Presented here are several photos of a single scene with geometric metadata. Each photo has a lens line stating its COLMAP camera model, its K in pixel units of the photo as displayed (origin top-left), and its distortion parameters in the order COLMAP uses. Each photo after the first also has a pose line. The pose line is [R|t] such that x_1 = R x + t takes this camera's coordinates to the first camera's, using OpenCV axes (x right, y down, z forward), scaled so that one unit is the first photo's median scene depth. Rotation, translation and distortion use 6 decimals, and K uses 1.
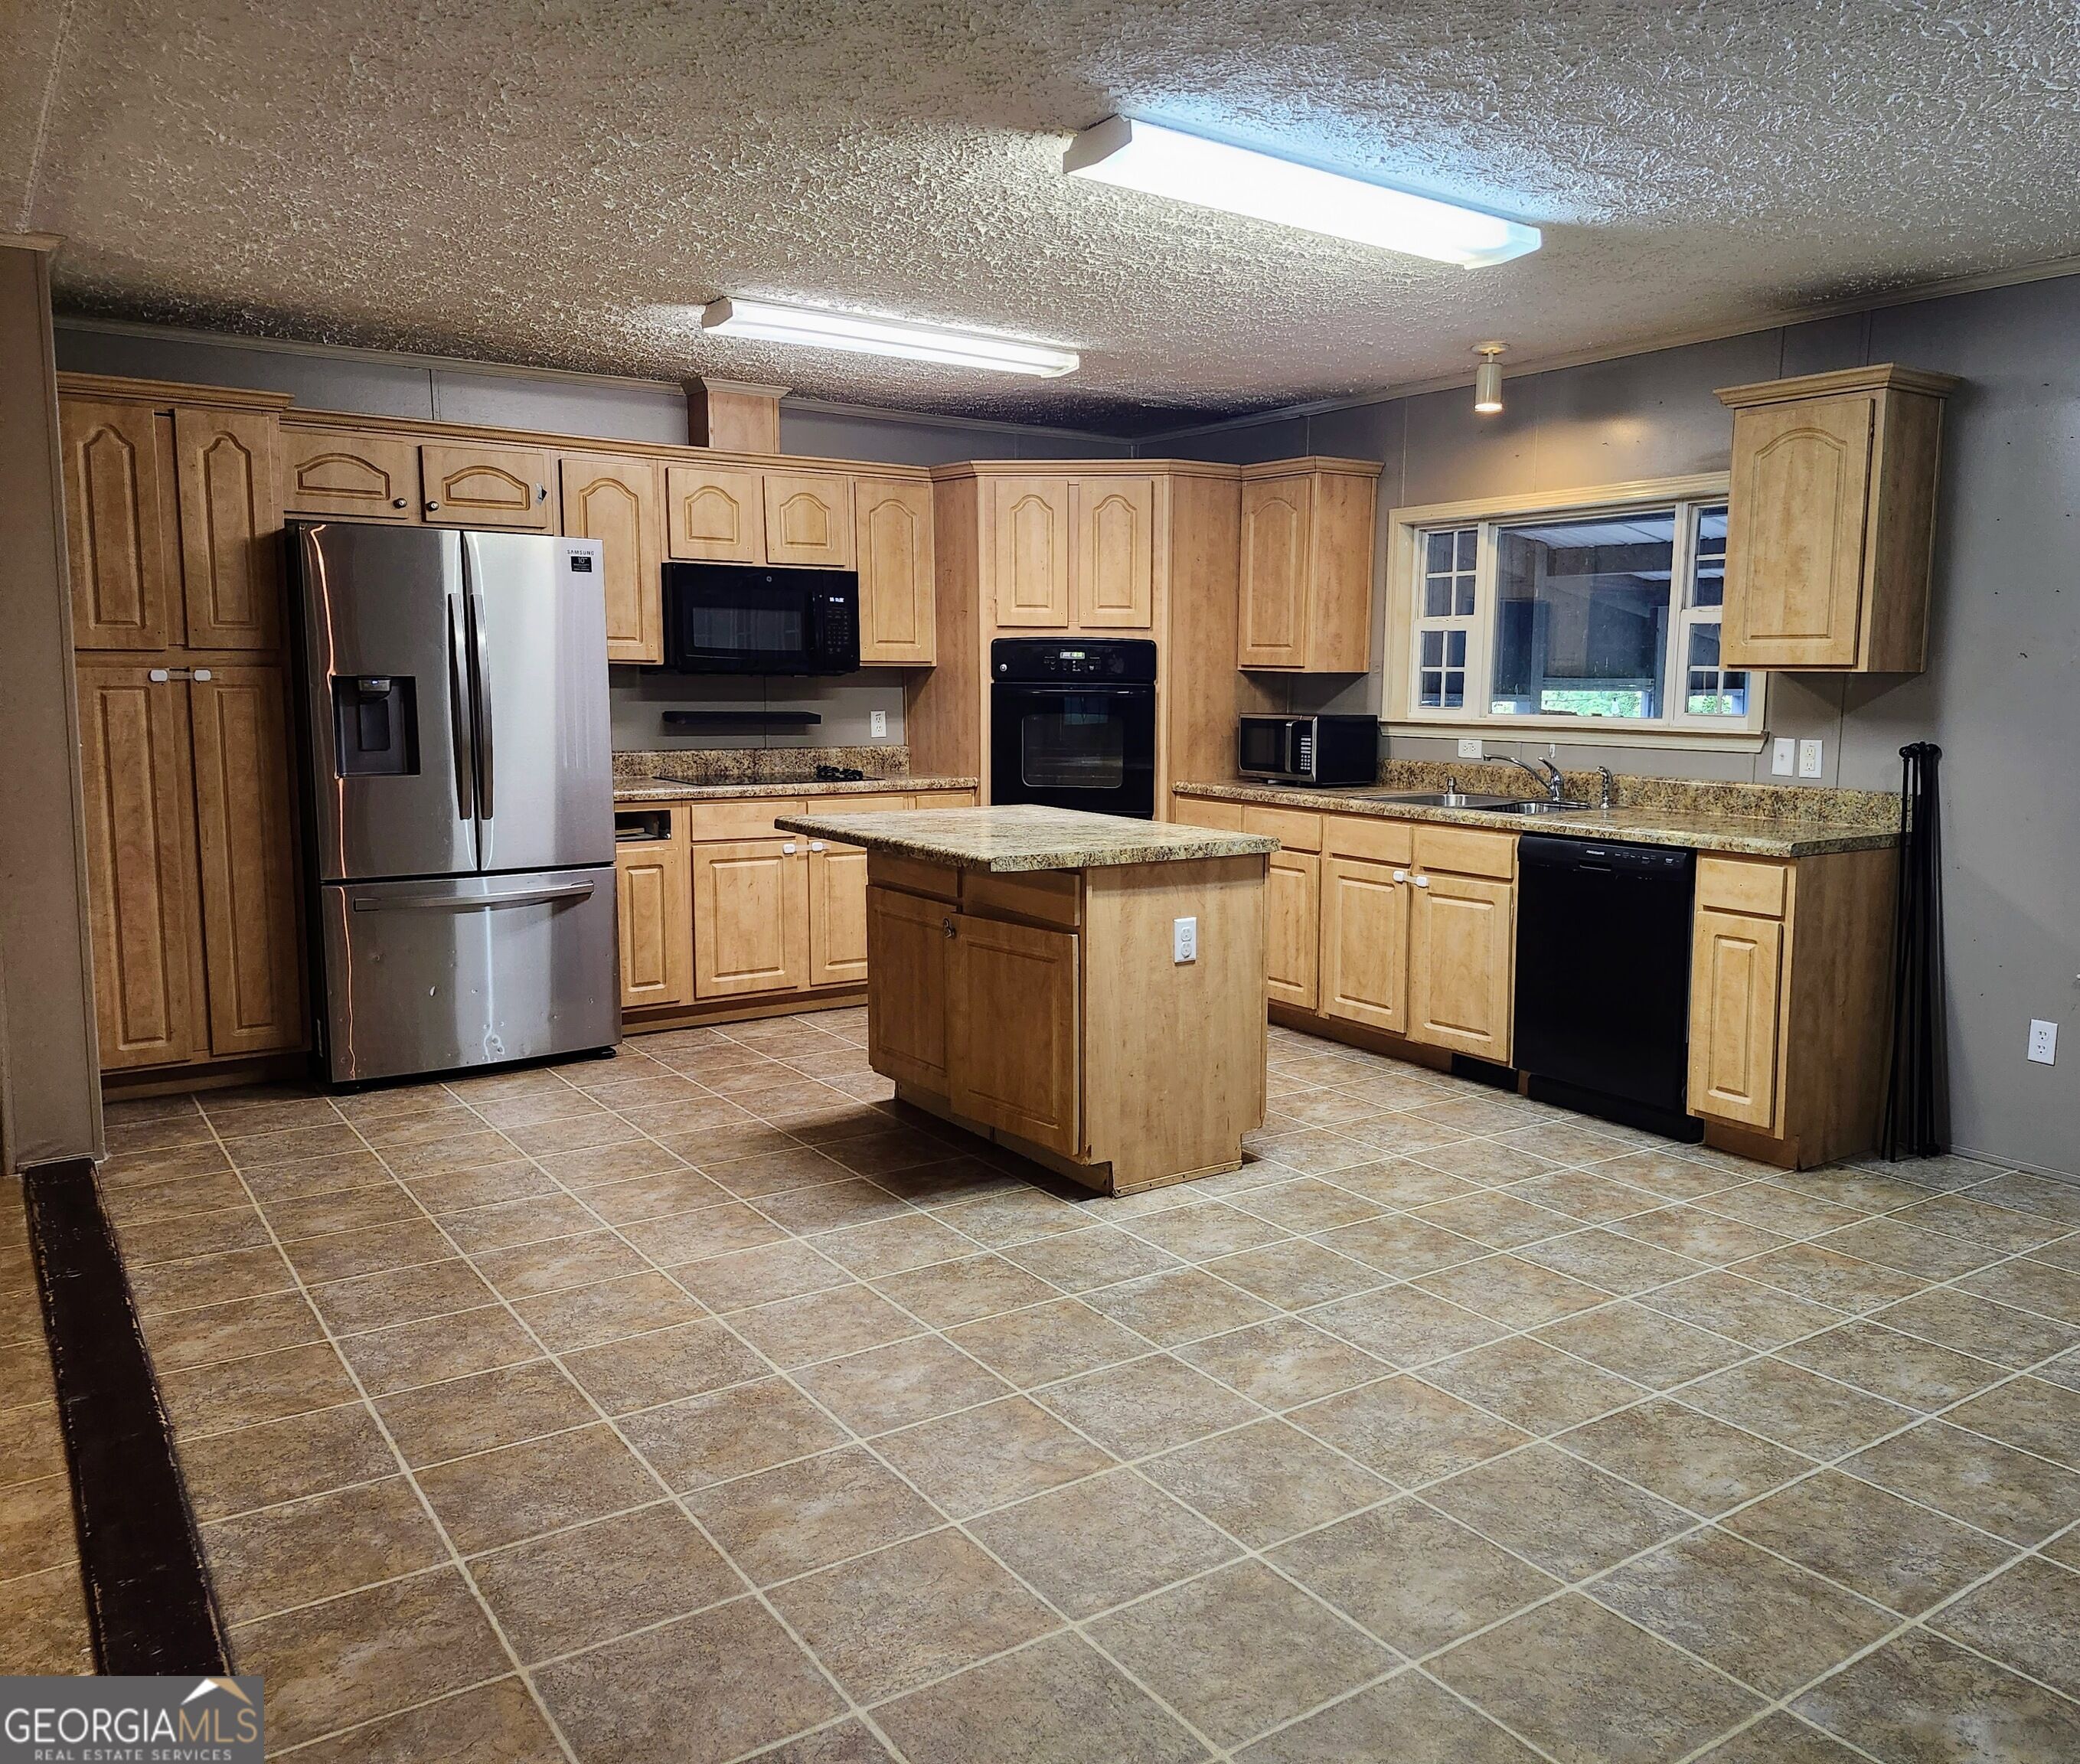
lens RADIAL K [[1639.0, 0, 1180.0], [0, 1639.0, 863.4], [0, 0, 1]] dist [0.090415, -0.102368]
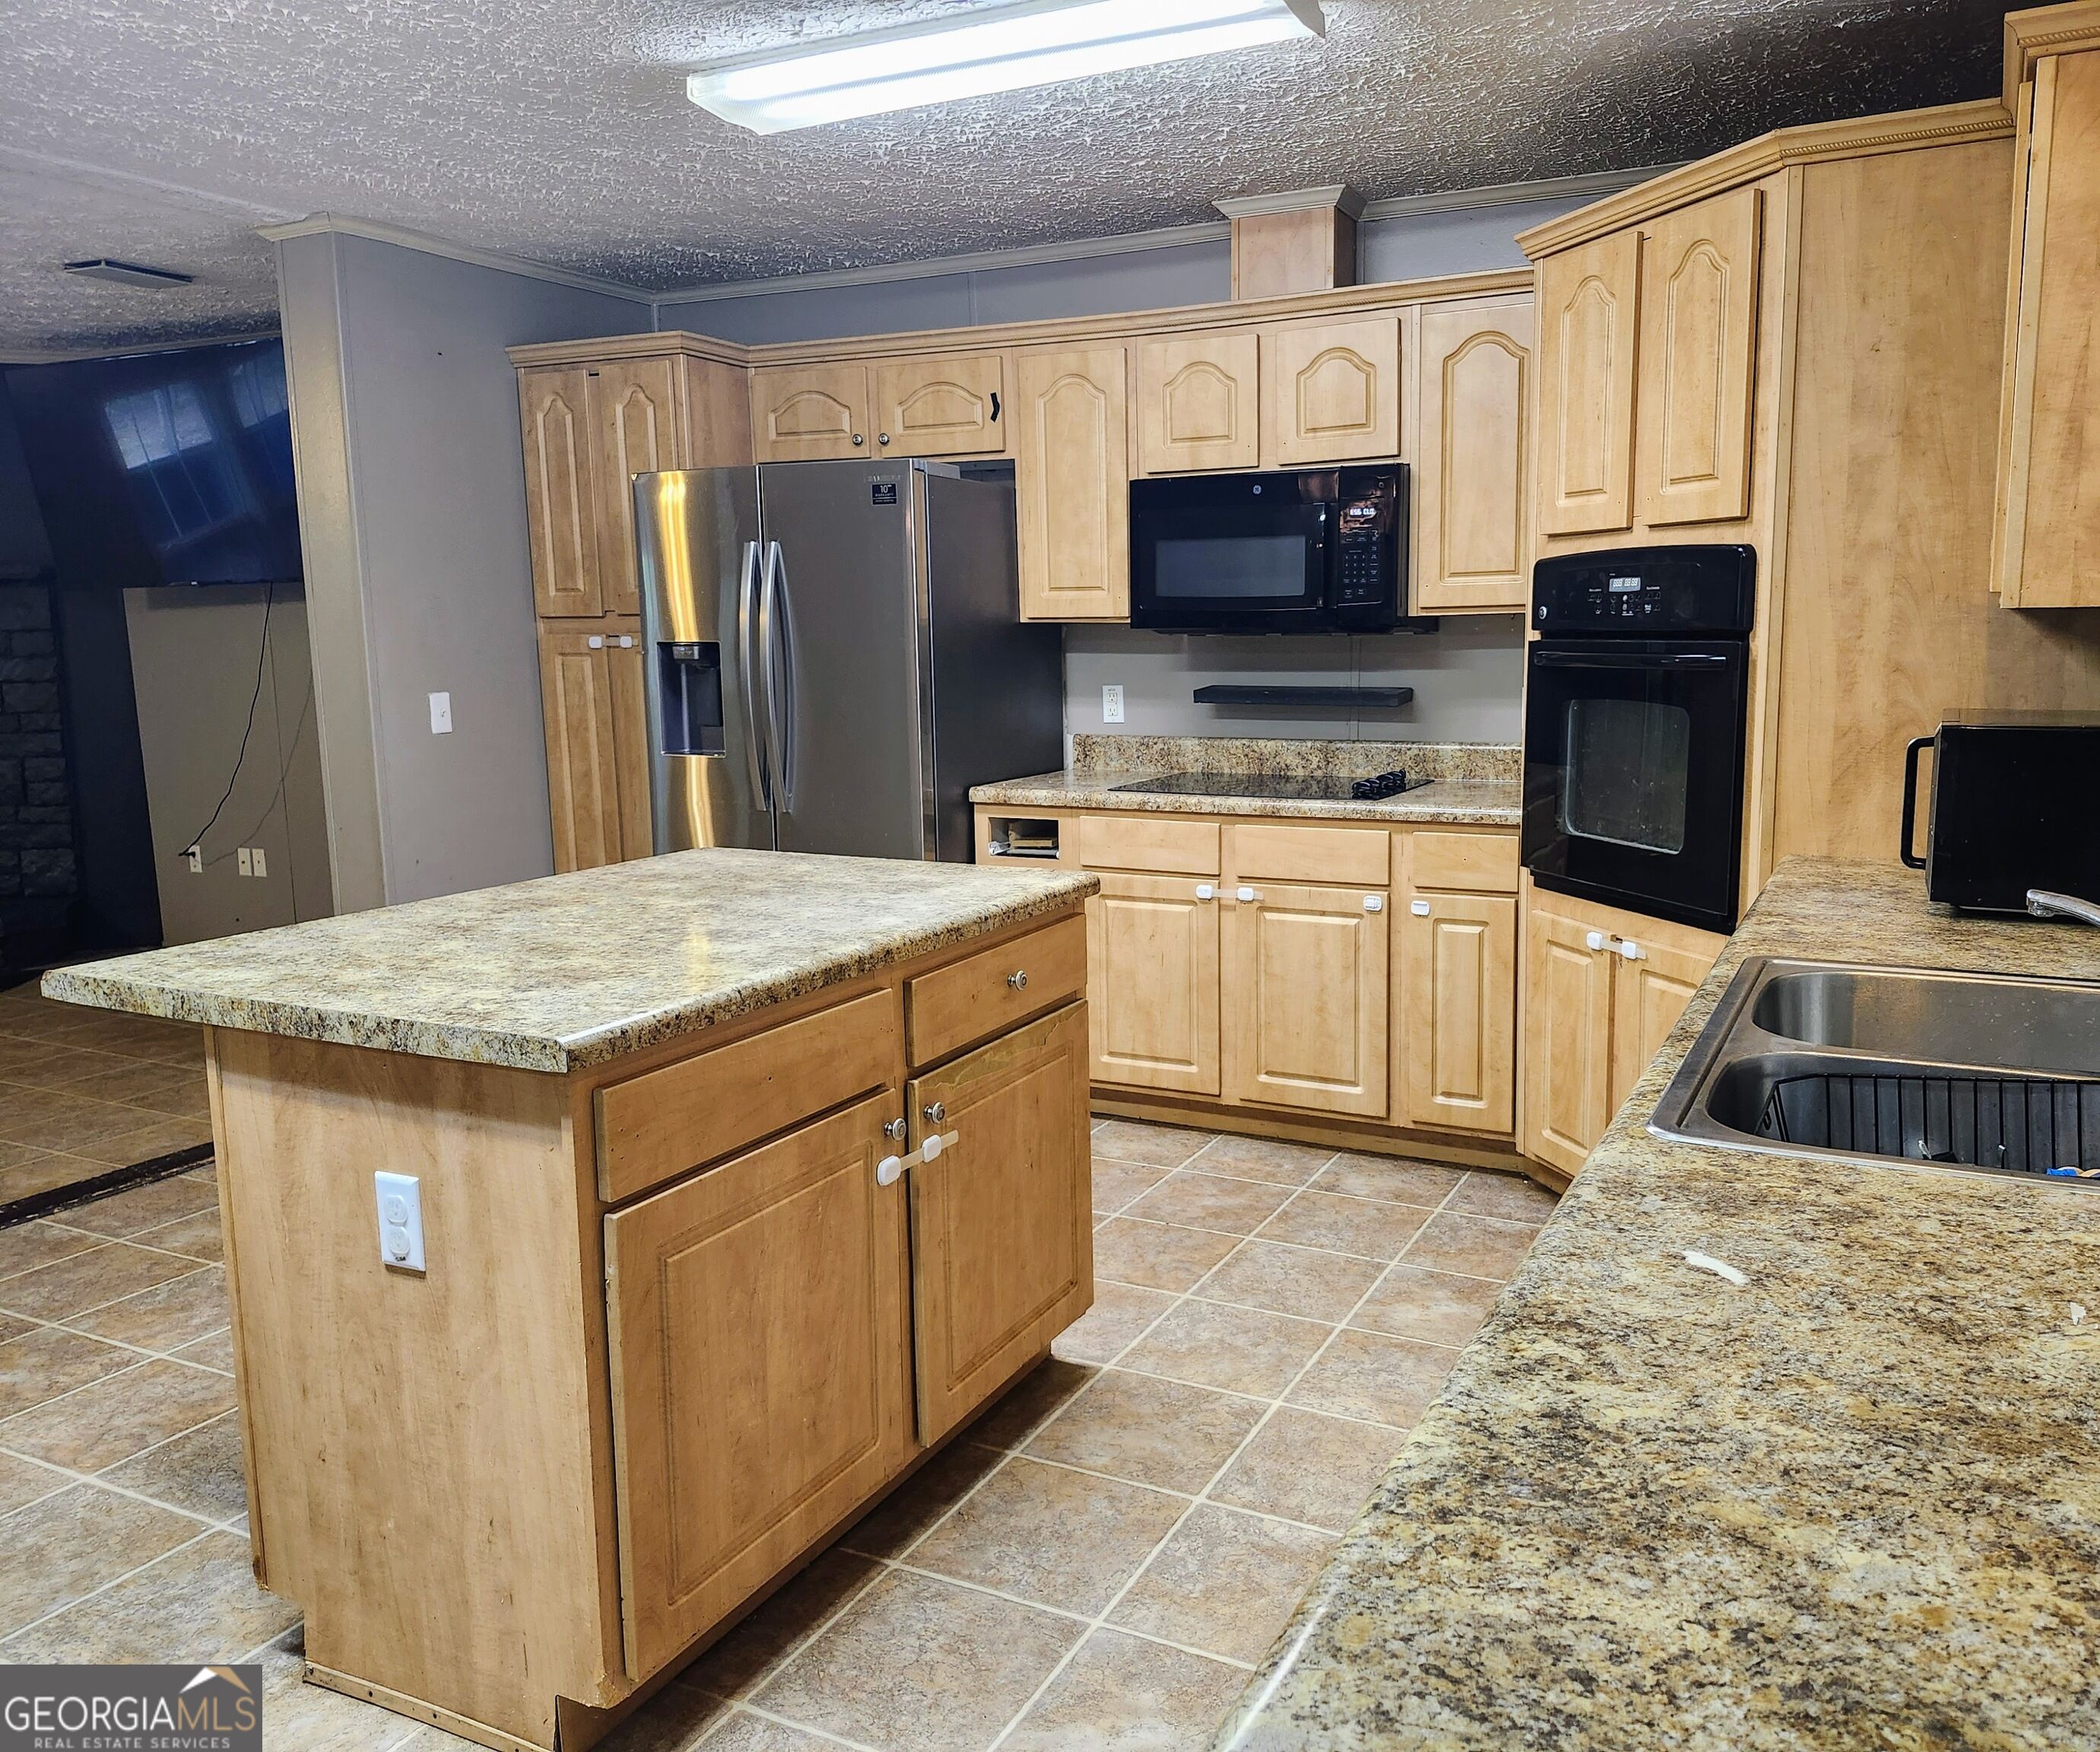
lens RADIAL K [[1611.0, 0, 1134.3], [0, 1611.0, 892.7], [0, 0, 1]] dist [0.036518, -0.022071]
pose [[0.469096, 0.130974, -0.873381, 0.323666], [-0.090415, 0.990868, 0.100030, -0.071730], [0.878507, 0.032043, 0.476654, 0.657405]]
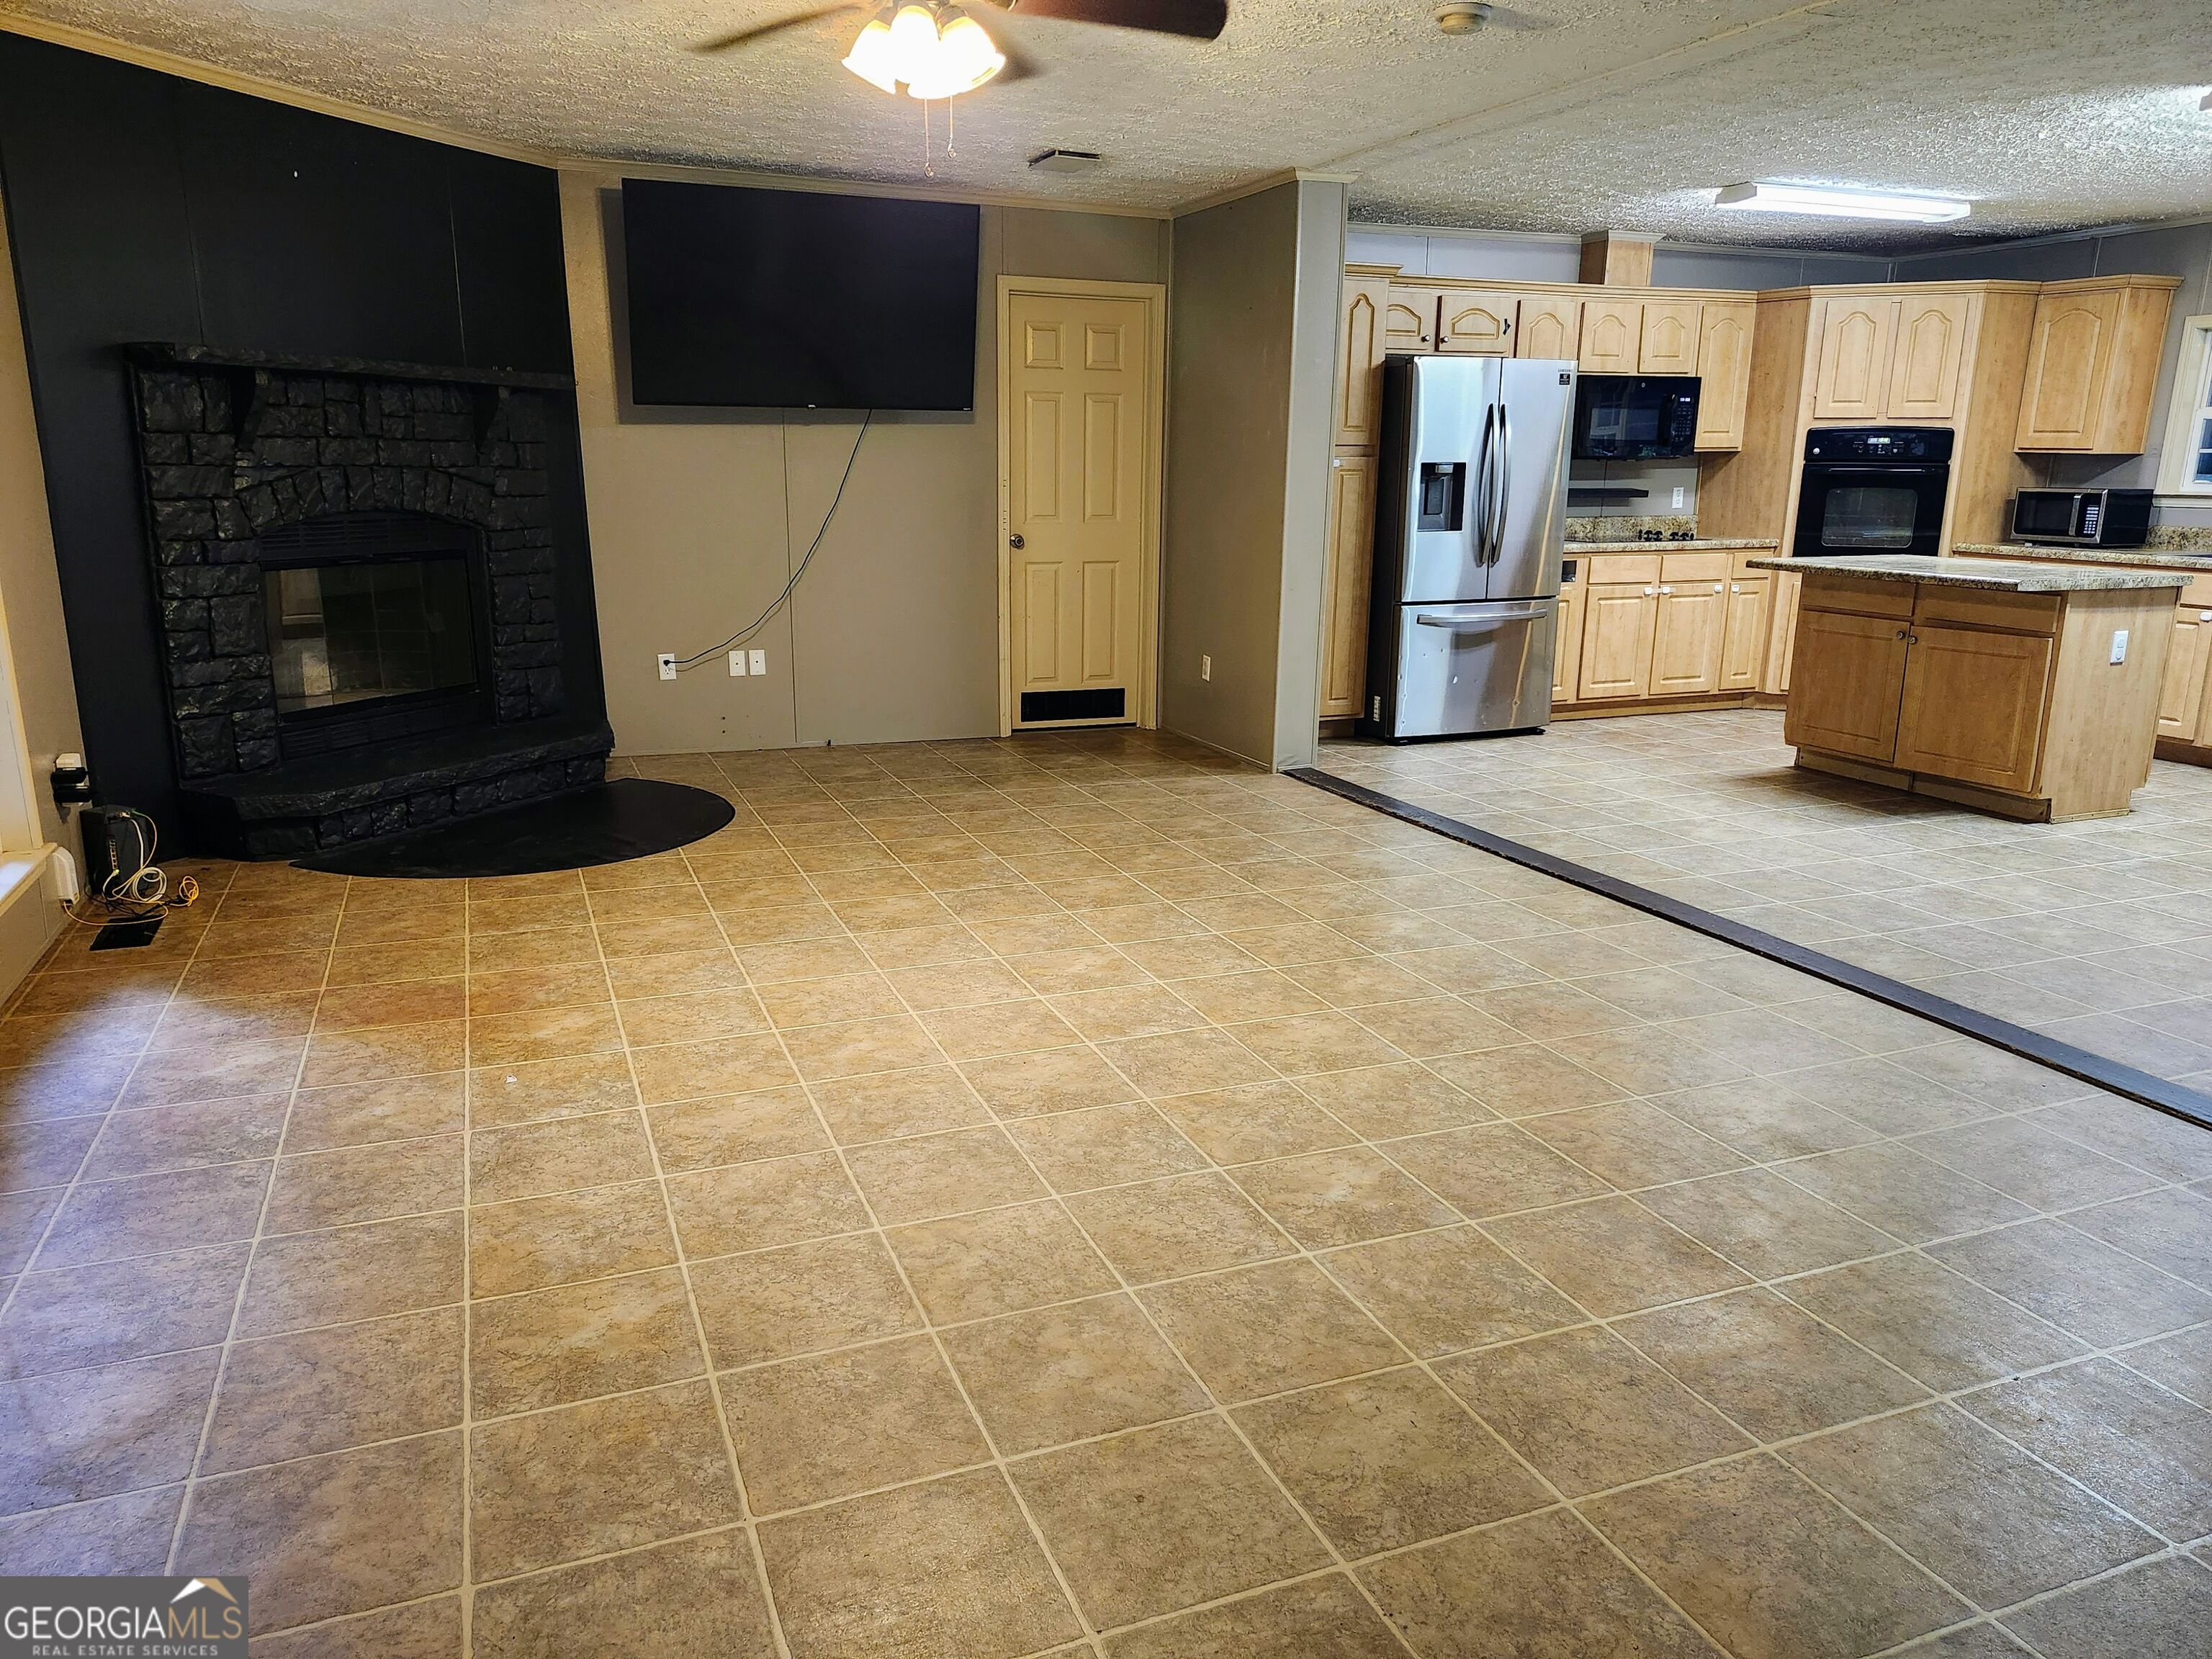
lens RADIAL K [[1543.8, 0, 1077.0], [0, 1543.8, 858.5], [0, 0, 1]] dist [0.036593, -0.043768]
pose [[0.964588, 0.061536, -0.256484, -0.347943], [-0.027190, 0.990423, 0.135365, 0.048498], [0.262357, -0.123598, 0.957023, -0.365262]]
